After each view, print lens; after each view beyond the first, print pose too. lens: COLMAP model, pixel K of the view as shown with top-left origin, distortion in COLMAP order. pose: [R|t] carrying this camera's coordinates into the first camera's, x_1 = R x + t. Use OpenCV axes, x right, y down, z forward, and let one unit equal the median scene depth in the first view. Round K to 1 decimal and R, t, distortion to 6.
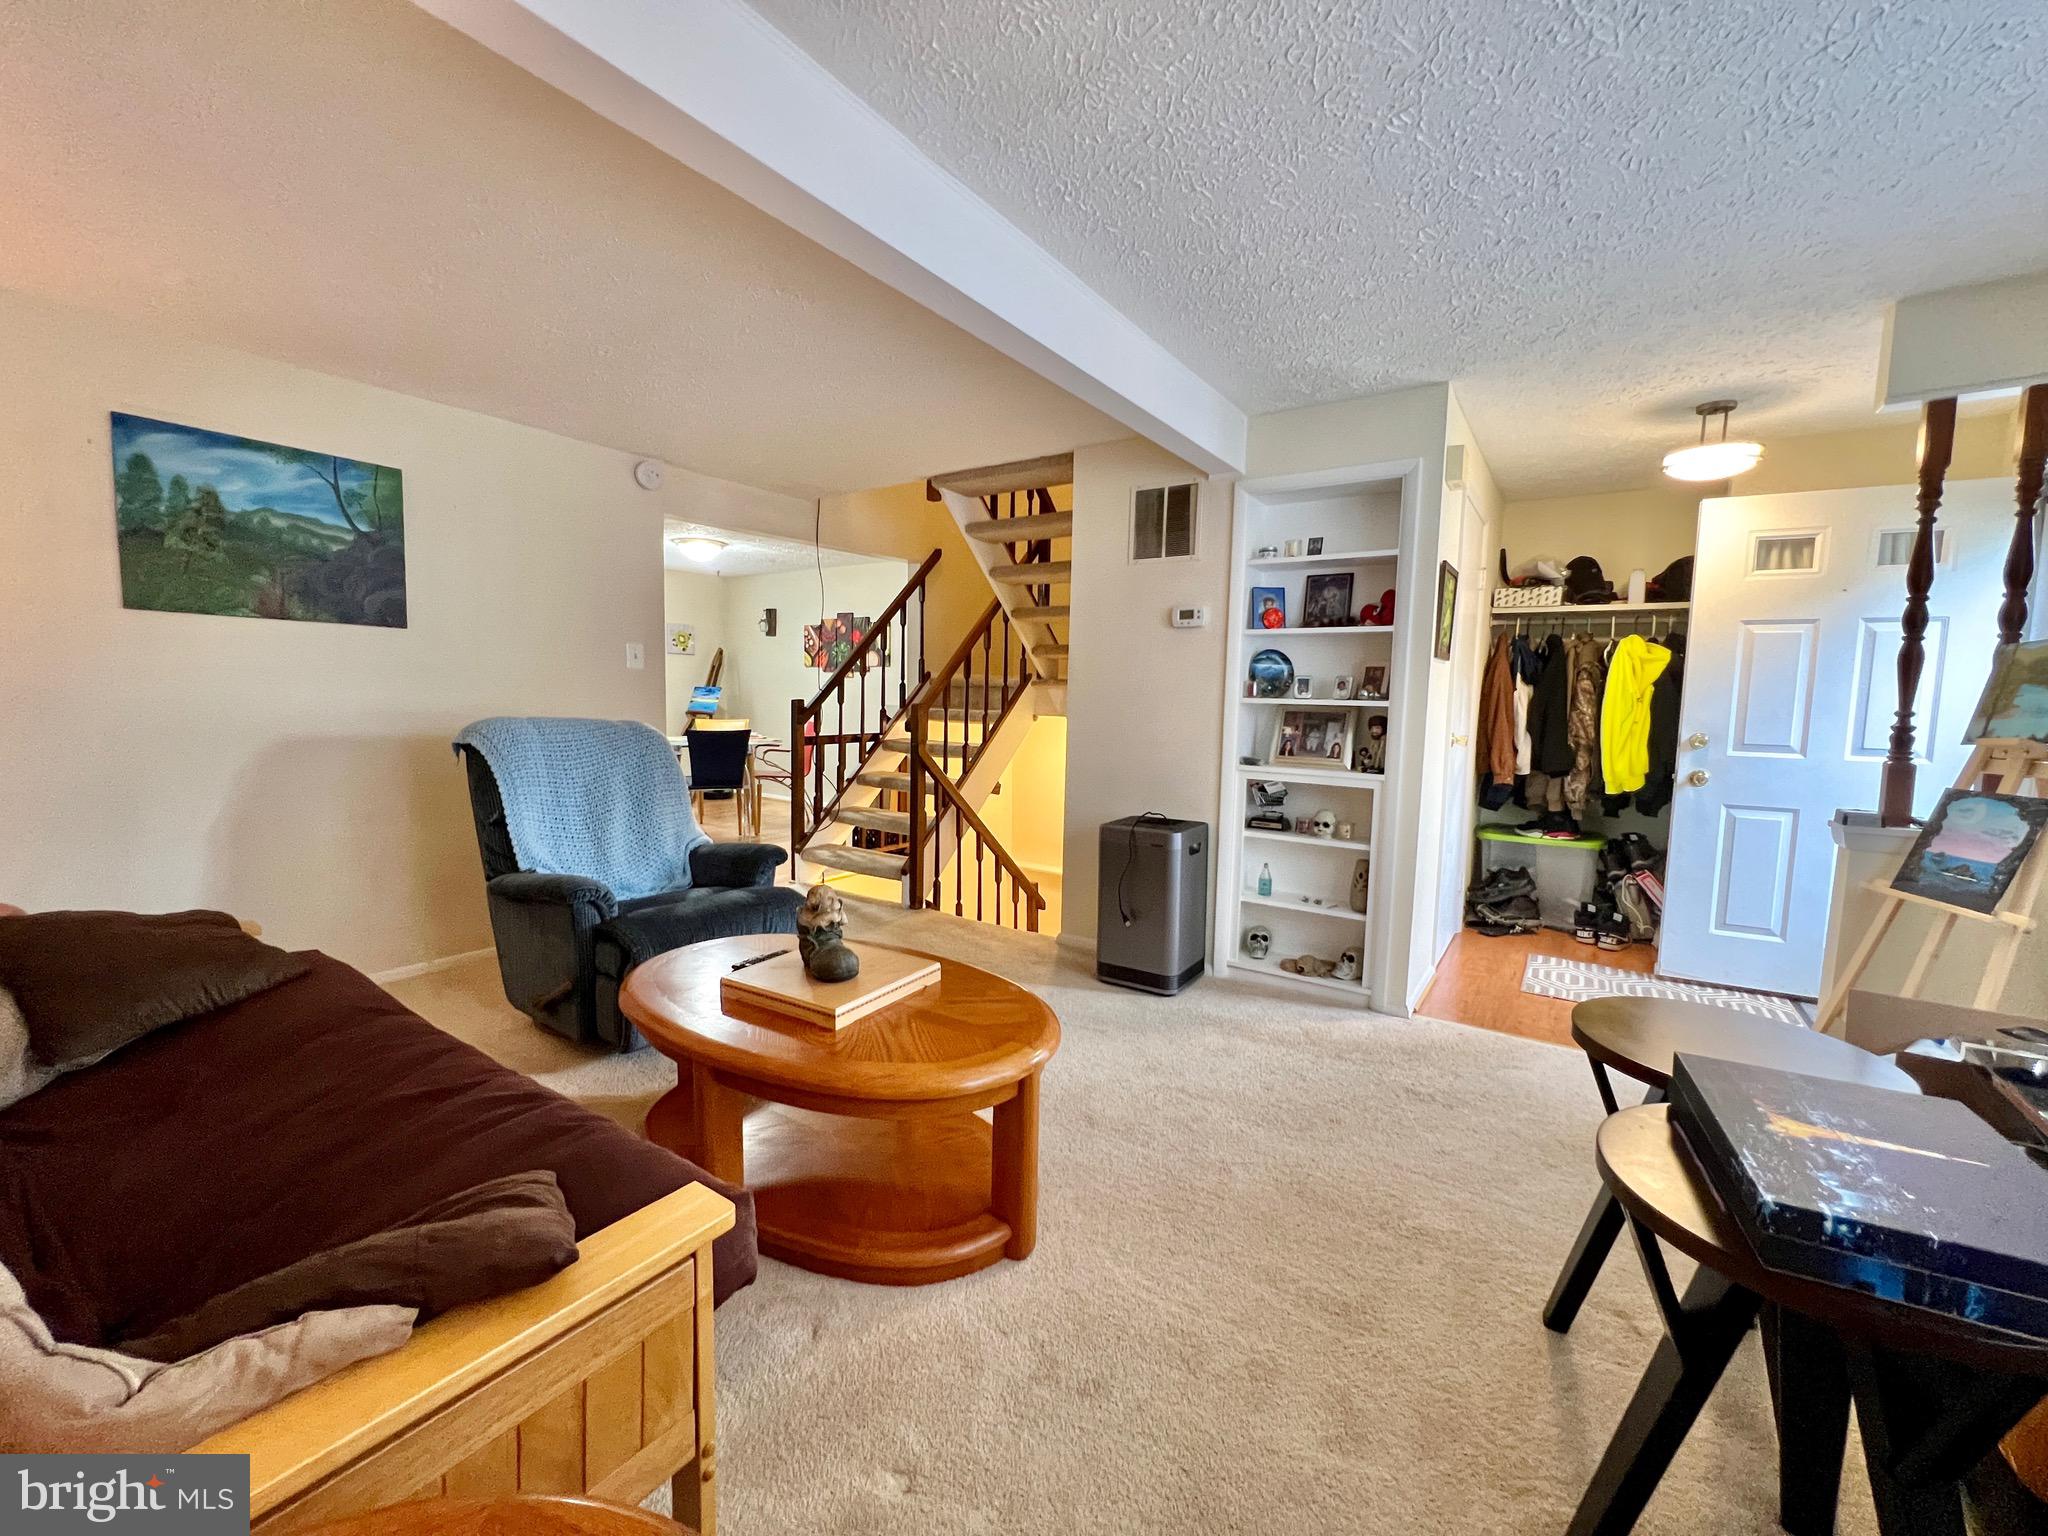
lens RADIAL K [[819.7, 0, 1017.2], [0, 819.7, 761.7], [0, 0, 1]] dist [-0.002201, 0.000269]
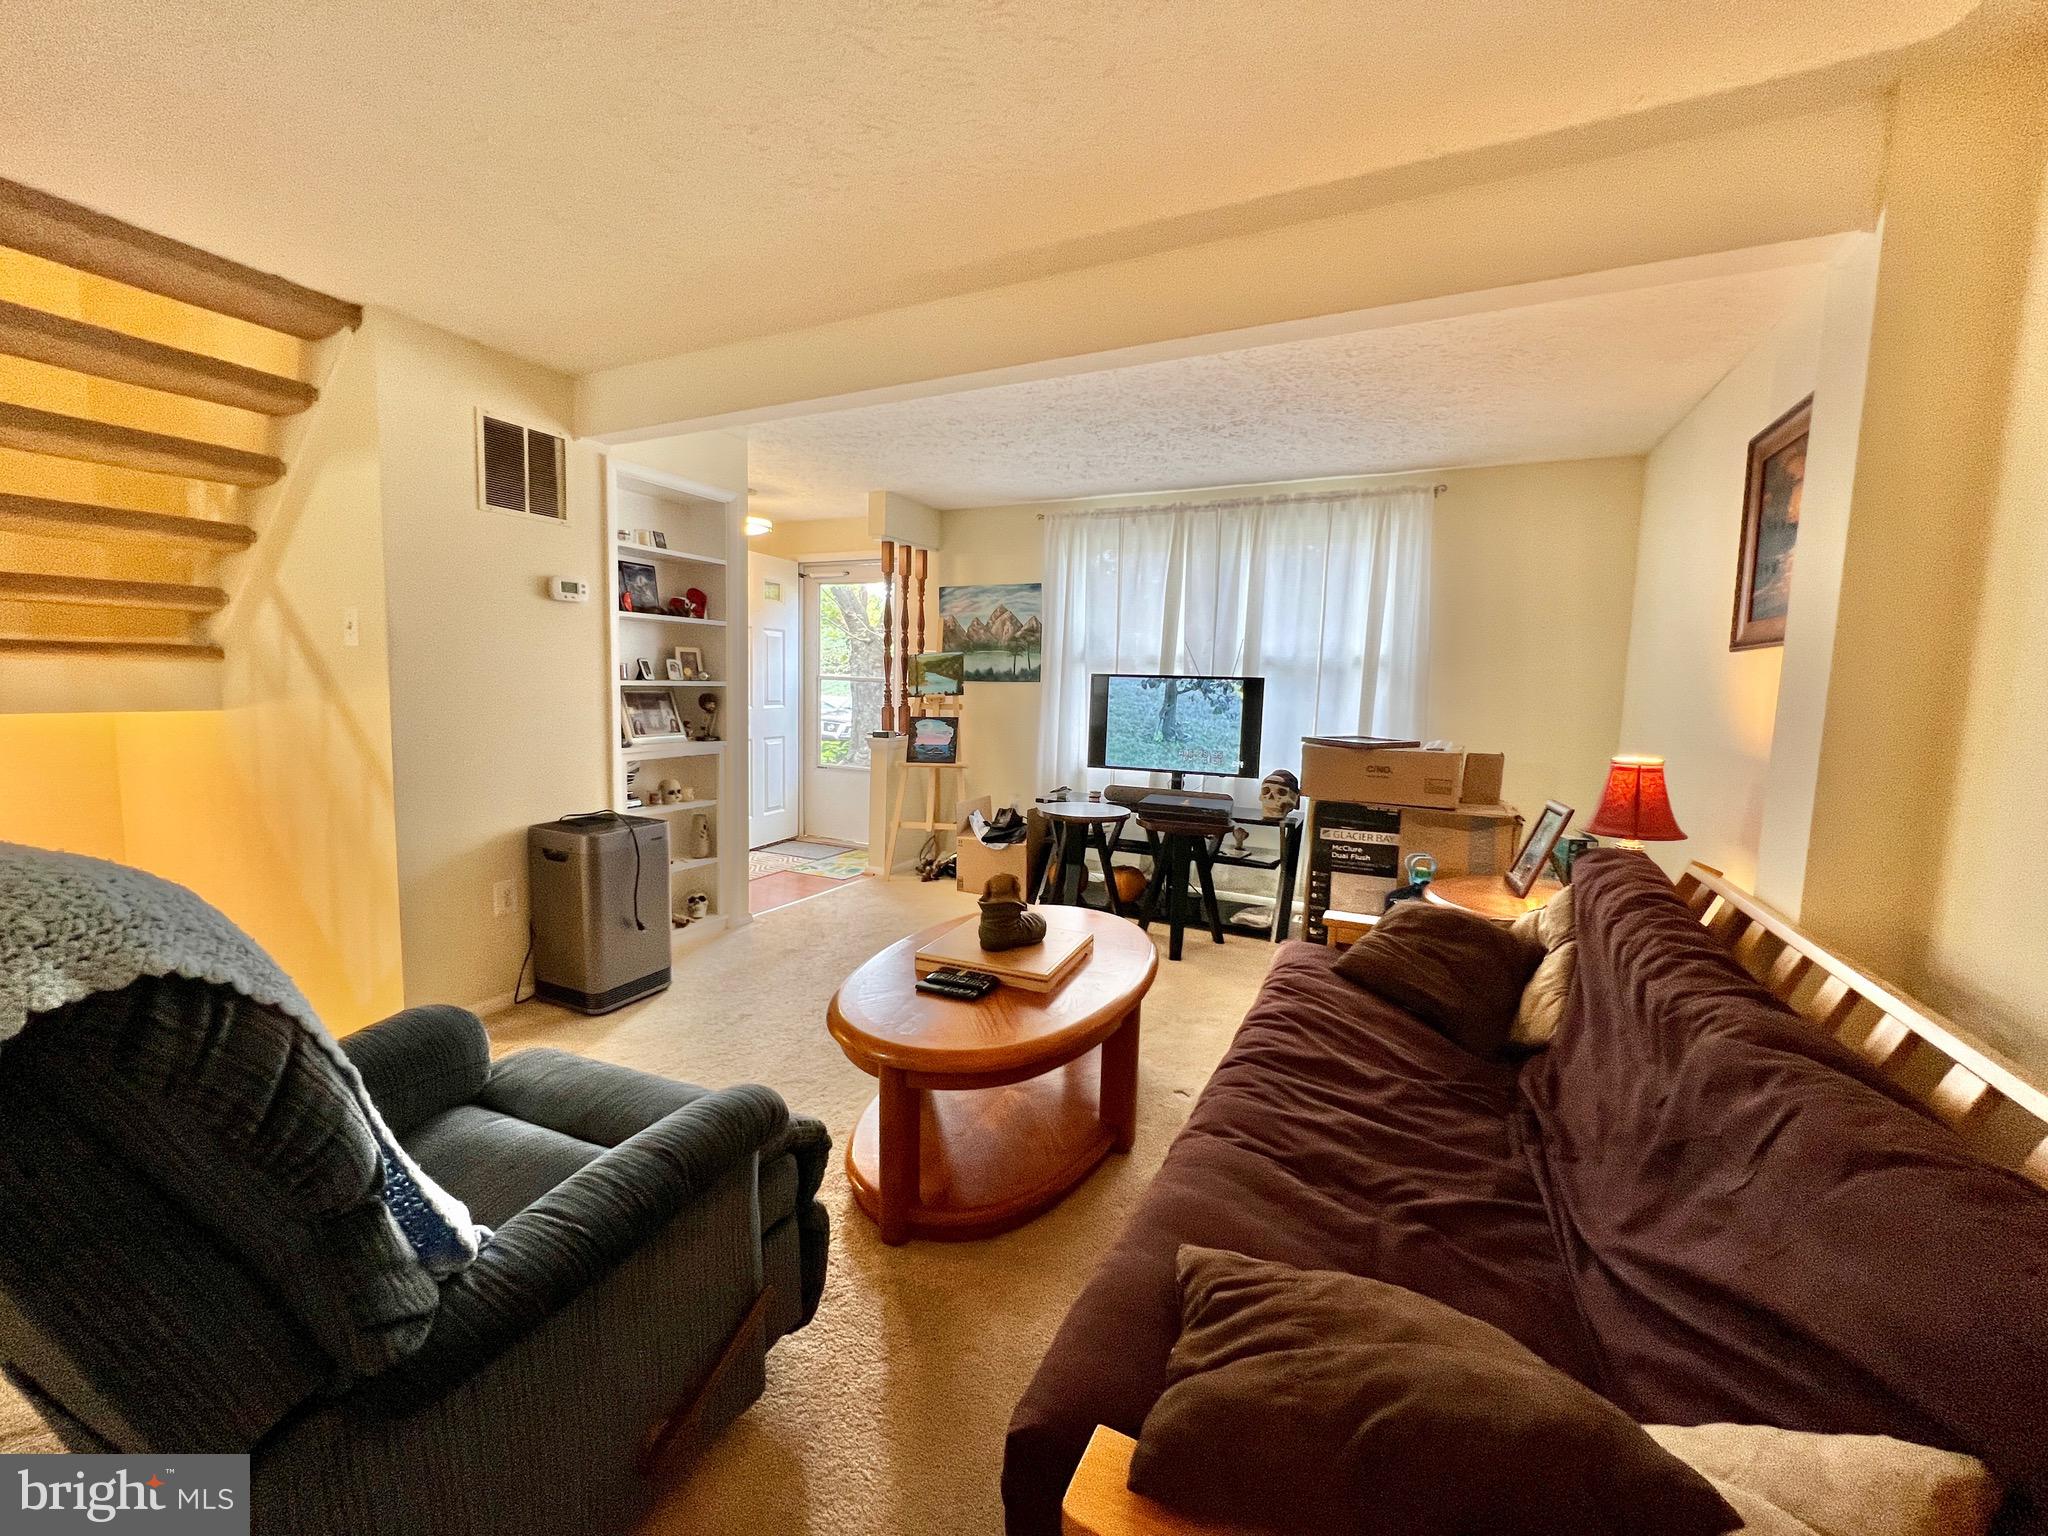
lens RADIAL K [[819.7, 0, 1017.2], [0, 819.7, 761.7], [0, 0, 1]] dist [-0.002201, 0.000269]
pose [[-0.152676, -0.121605, 0.980766, -0.884884], [0.056926, 0.989671, 0.131570, -0.095269], [-0.986635, 0.075919, -0.144176, 0.773675]]
